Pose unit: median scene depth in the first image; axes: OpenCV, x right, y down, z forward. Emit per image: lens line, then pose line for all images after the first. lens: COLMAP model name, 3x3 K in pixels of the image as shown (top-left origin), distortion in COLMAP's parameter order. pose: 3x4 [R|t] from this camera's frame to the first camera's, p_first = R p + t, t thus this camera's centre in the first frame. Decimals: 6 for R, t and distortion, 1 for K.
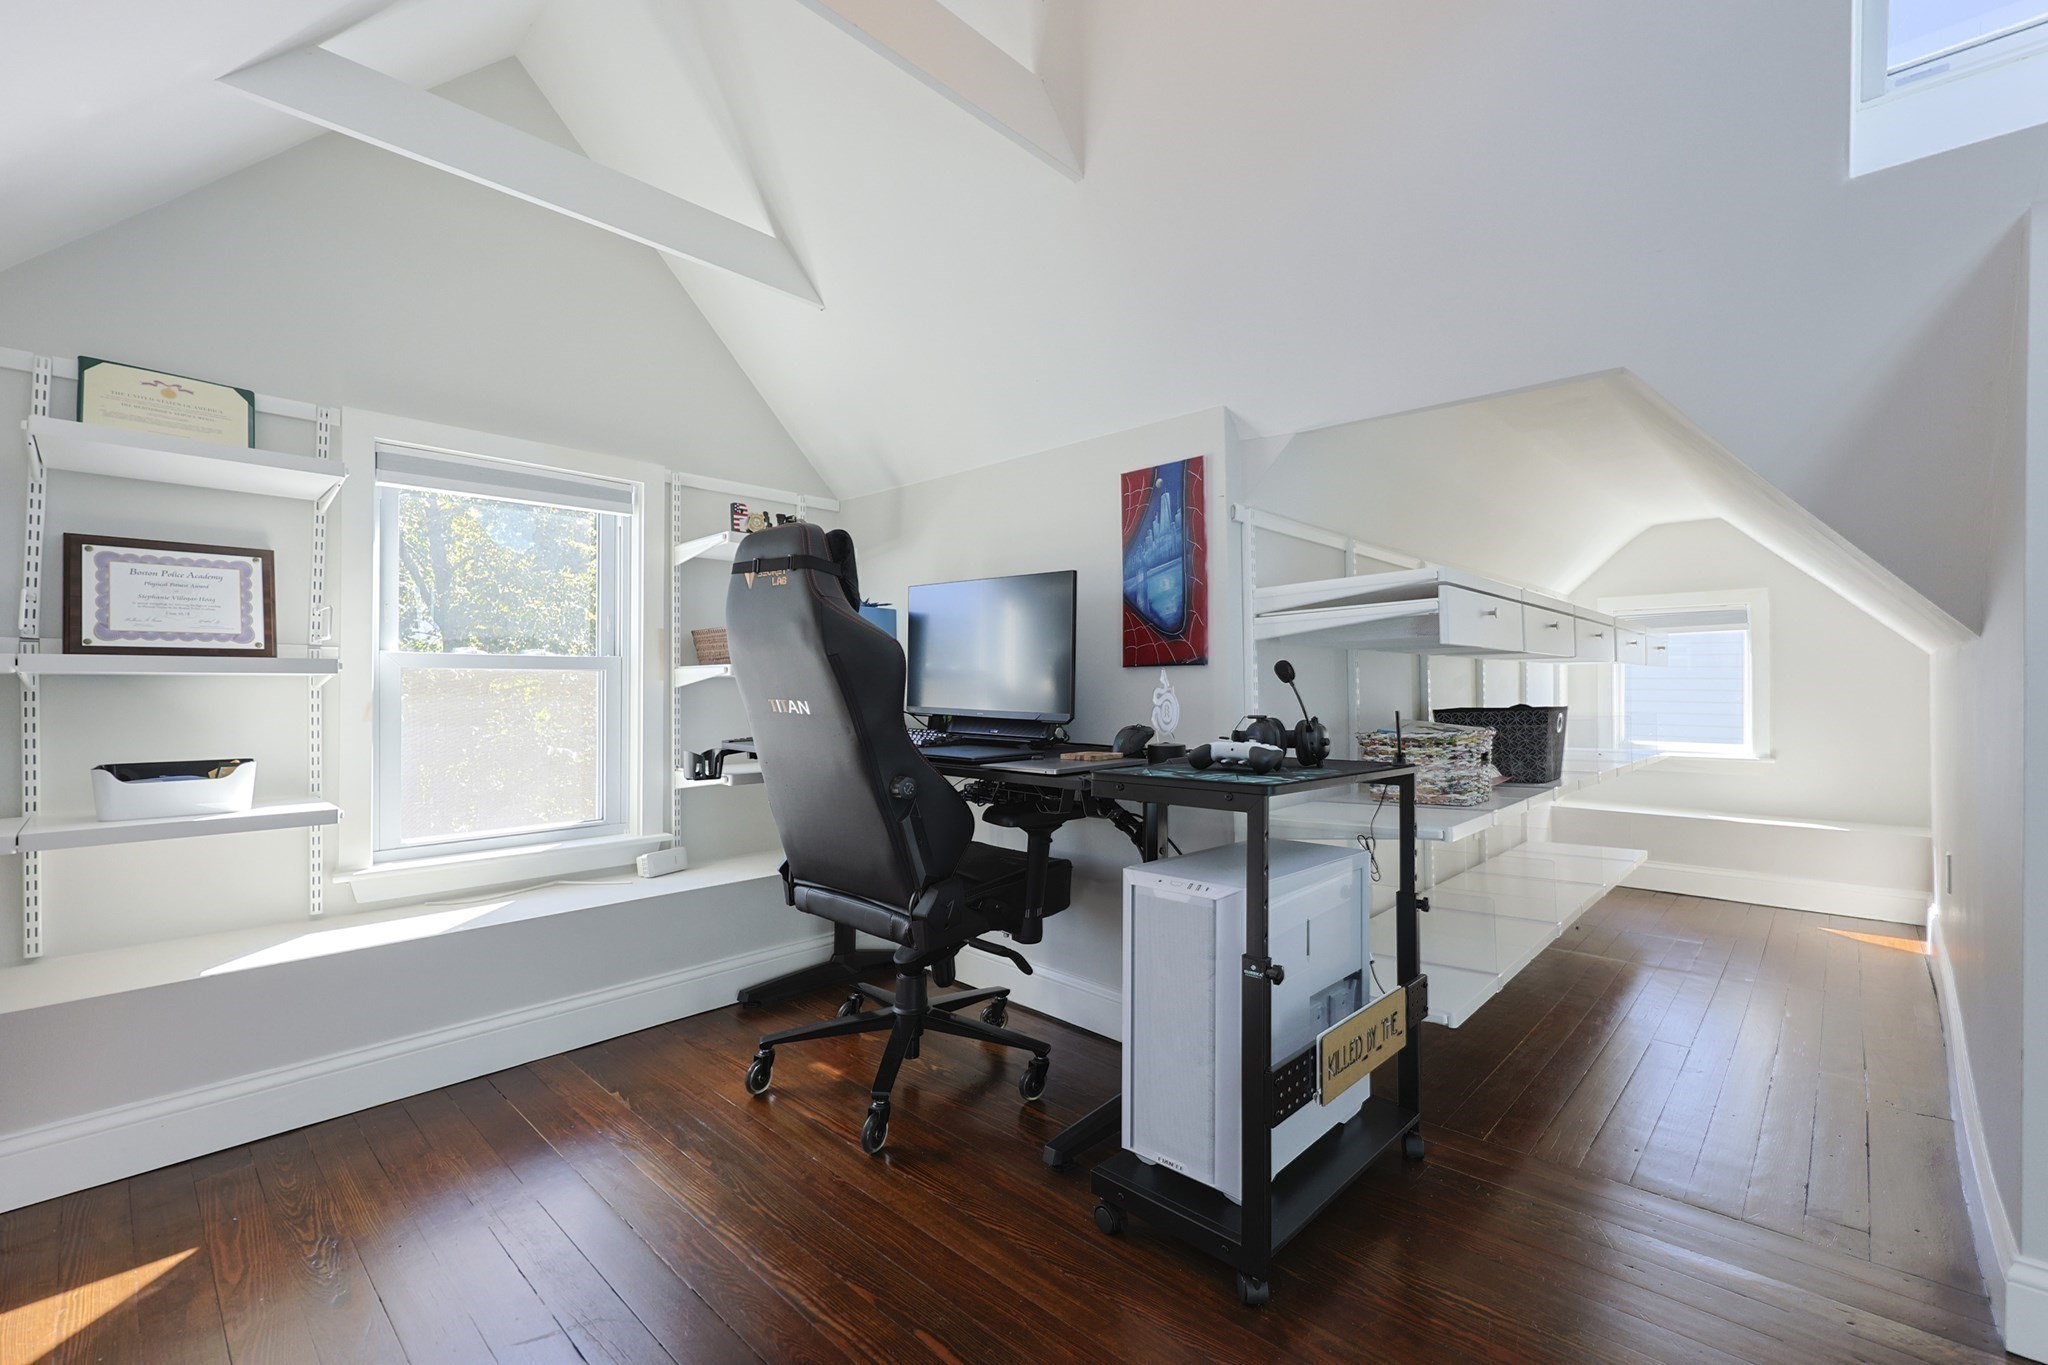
lens RADIAL K [[872.8, 0, 1033.3], [0, 872.8, 684.1], [0, 0, 1]] dist [-0.002874, -0.000367]
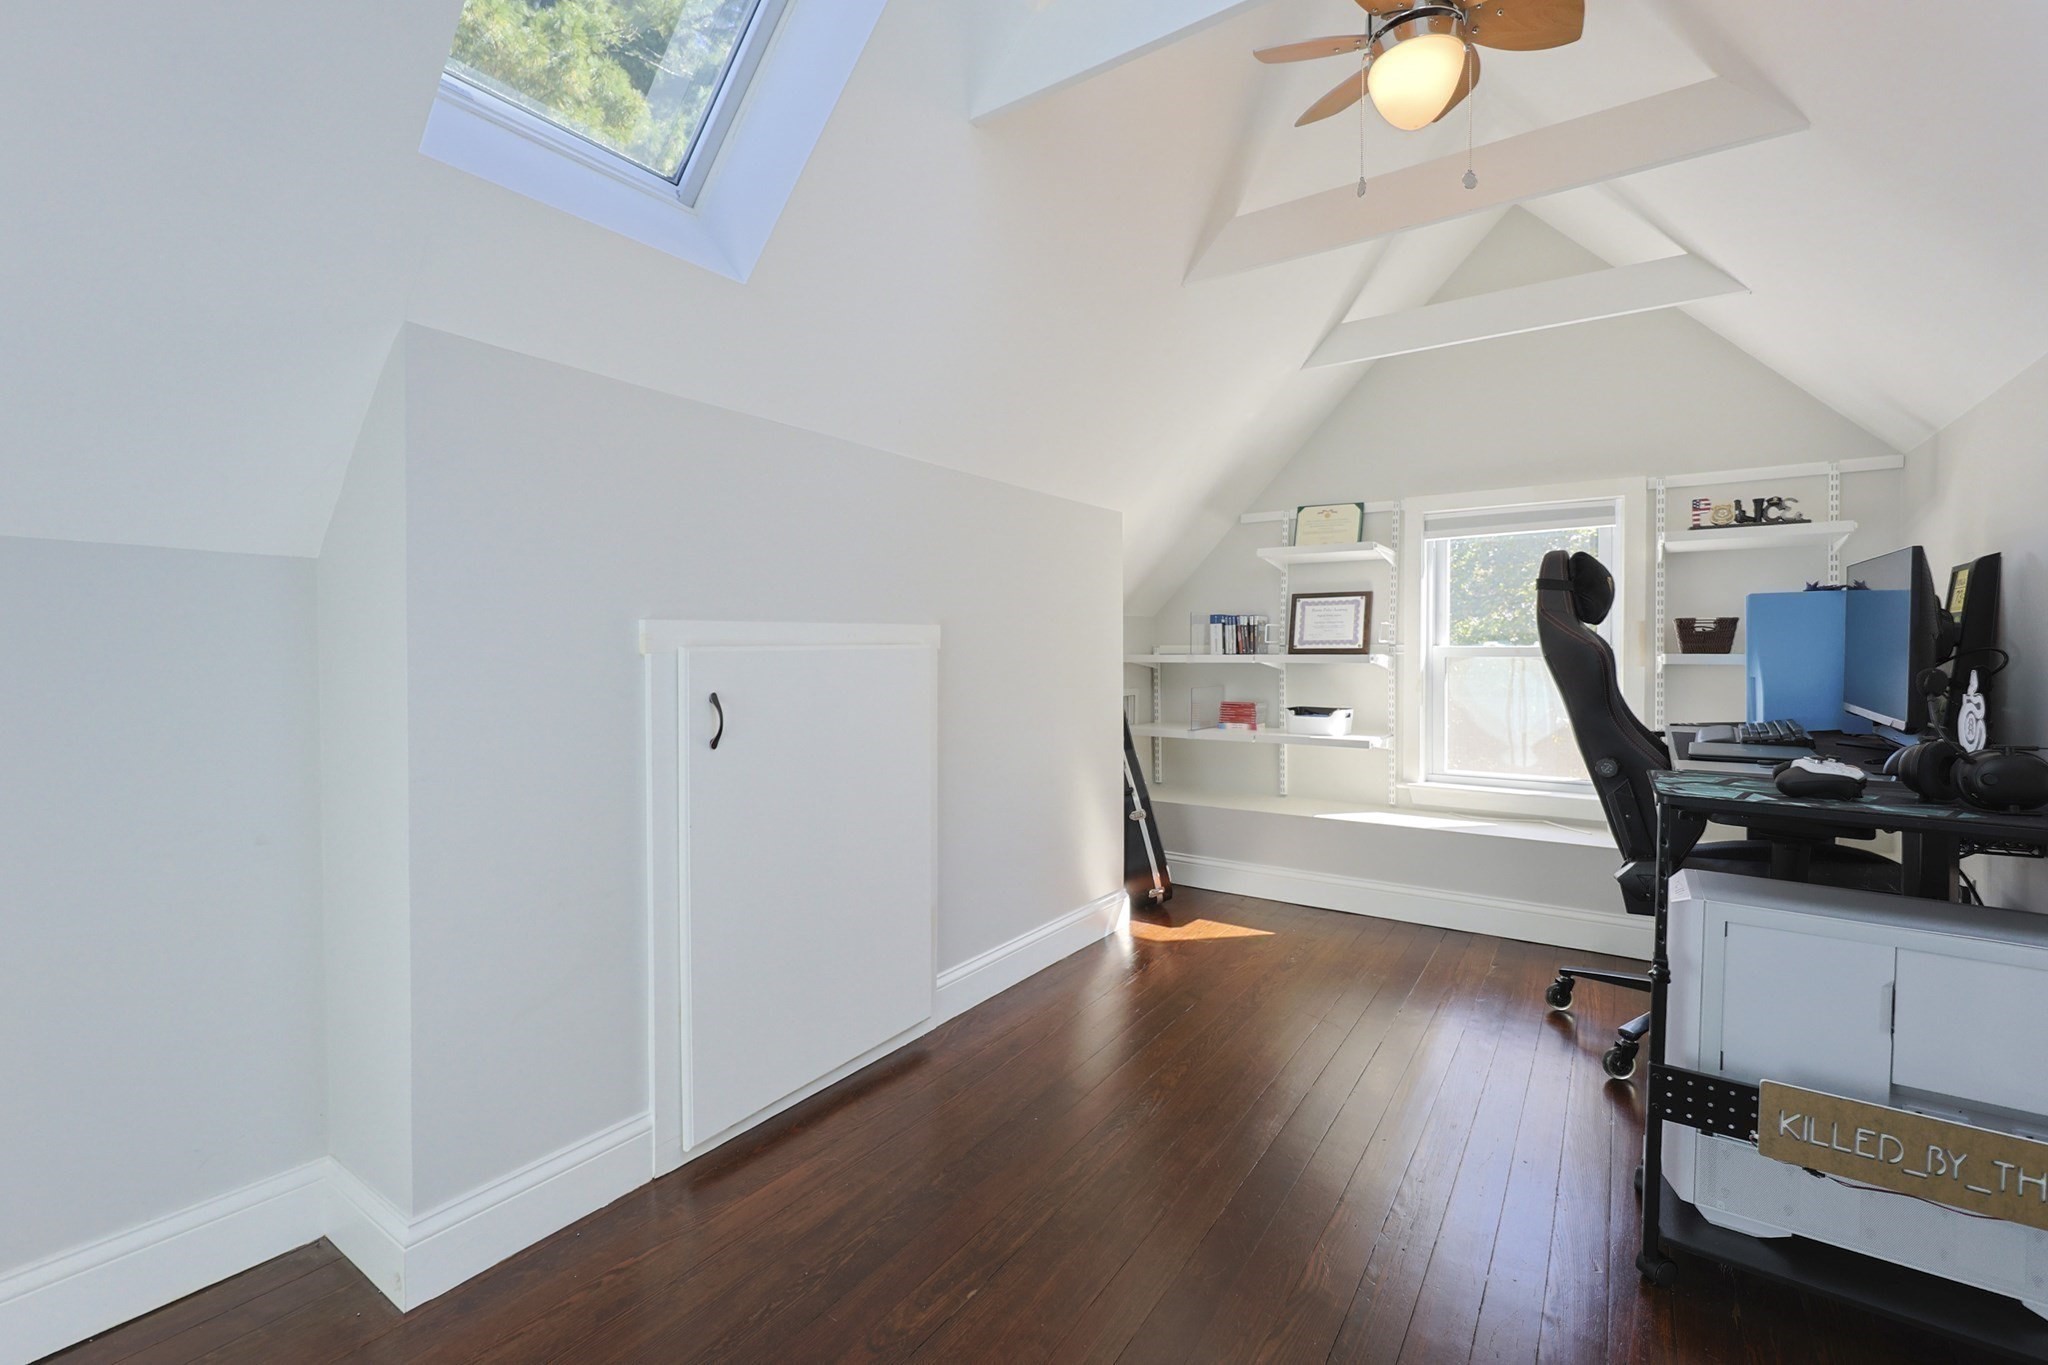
lens RADIAL K [[872.8, 0, 1036.9], [0, 872.8, 674.6], [0, 0, 1]] dist [-0.002874, -0.000367]
pose [[0.150477, 0.031199, -0.988121, 0.786804], [0.003933, 0.999475, 0.032156, -0.046039], [0.988606, -0.008725, 0.150275, 0.071904]]
